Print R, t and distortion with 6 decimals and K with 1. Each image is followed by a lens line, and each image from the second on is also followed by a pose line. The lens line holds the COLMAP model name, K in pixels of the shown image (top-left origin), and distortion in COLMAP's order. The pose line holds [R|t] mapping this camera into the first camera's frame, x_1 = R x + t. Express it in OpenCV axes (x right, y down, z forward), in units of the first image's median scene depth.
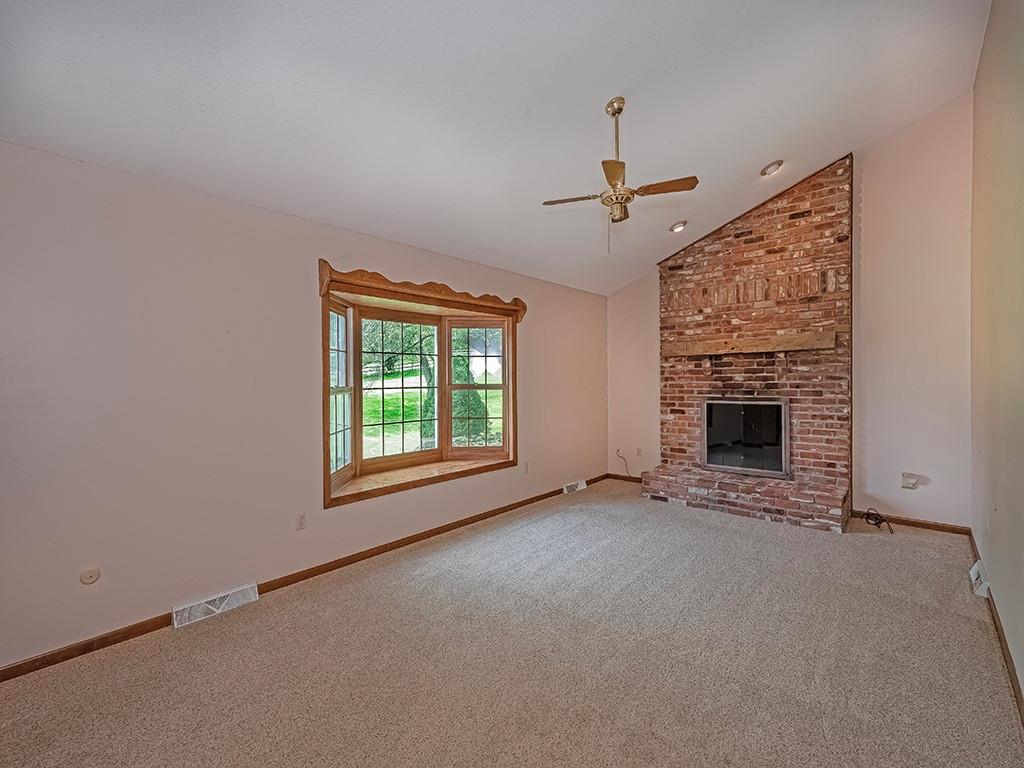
lens RADIAL K [[447.0, 0, 516.8], [0, 447.0, 387.3], [0, 0, 1]] dist [-0.002143, -0.000563]
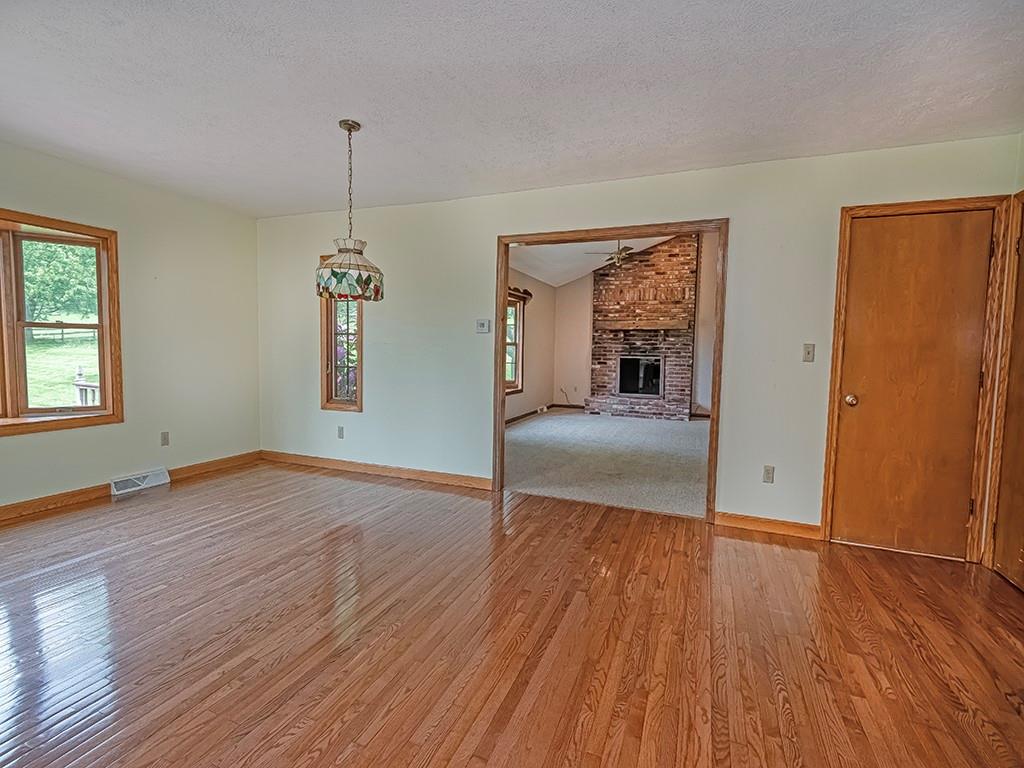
lens RADIAL K [[474.3, 0, 510.3], [0, 474.3, 378.2], [0, 0, 1]] dist [0.002689, 0.000213]
pose [[0.943705, 0.008928, 0.330668, -0.619376], [-0.024945, 0.998710, 0.044226, 0.047556], [-0.329846, -0.049985, 0.942710, -0.622414]]
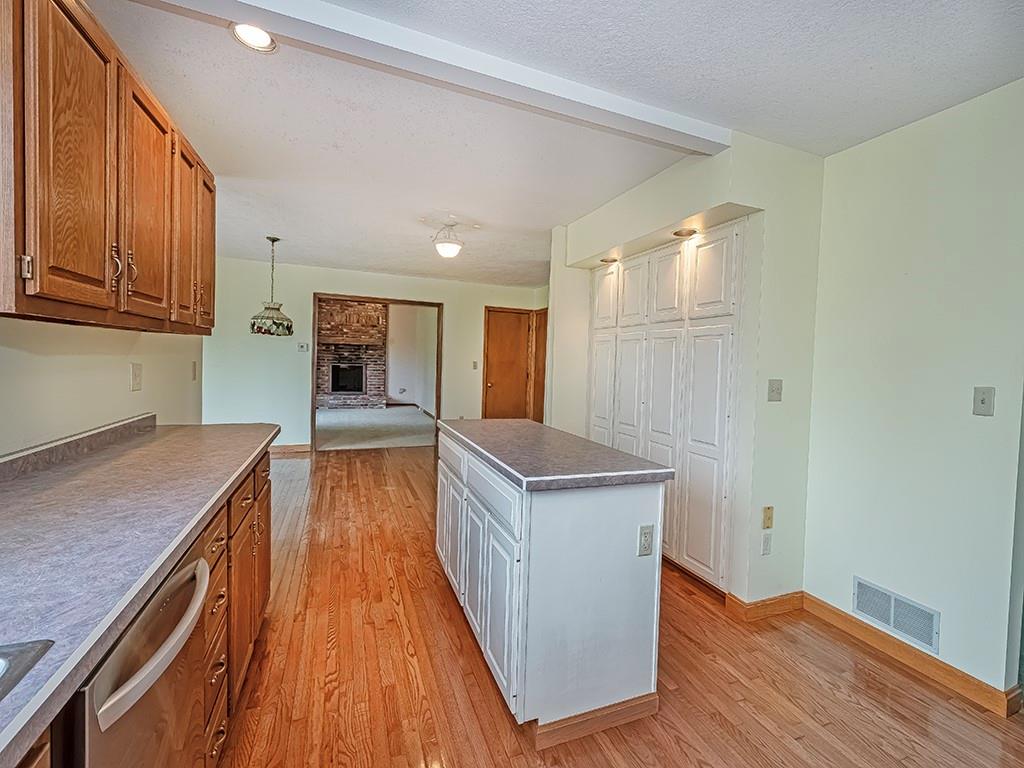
lens RADIAL K [[440.7, 0, 522.5], [0, 440.7, 378.0], [0, 0, 1]] dist [-0.000368, -0.000110]
pose [[0.444202, -0.005715, 0.895908, -1.231001], [-0.022732, 0.999586, 0.017647, 0.043666], [-0.895638, -0.028205, 0.443888, -0.913420]]
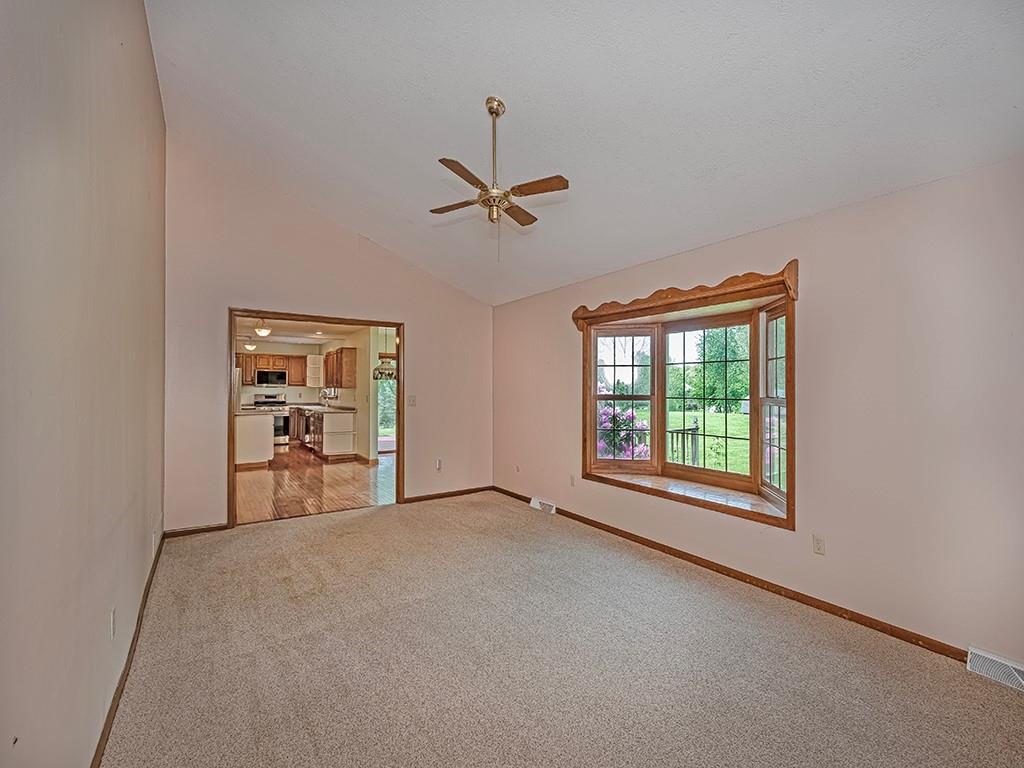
lens RADIAL K [[447.0, 0, 516.8], [0, 447.0, 387.3], [0, 0, 1]] dist [-0.002143, -0.000563]
pose [[-0.242783, 0.004623, -0.970070, 0.669965], [-0.020027, 0.999752, 0.009777, -0.020352], [0.969874, 0.021801, -0.242630, 0.751113]]
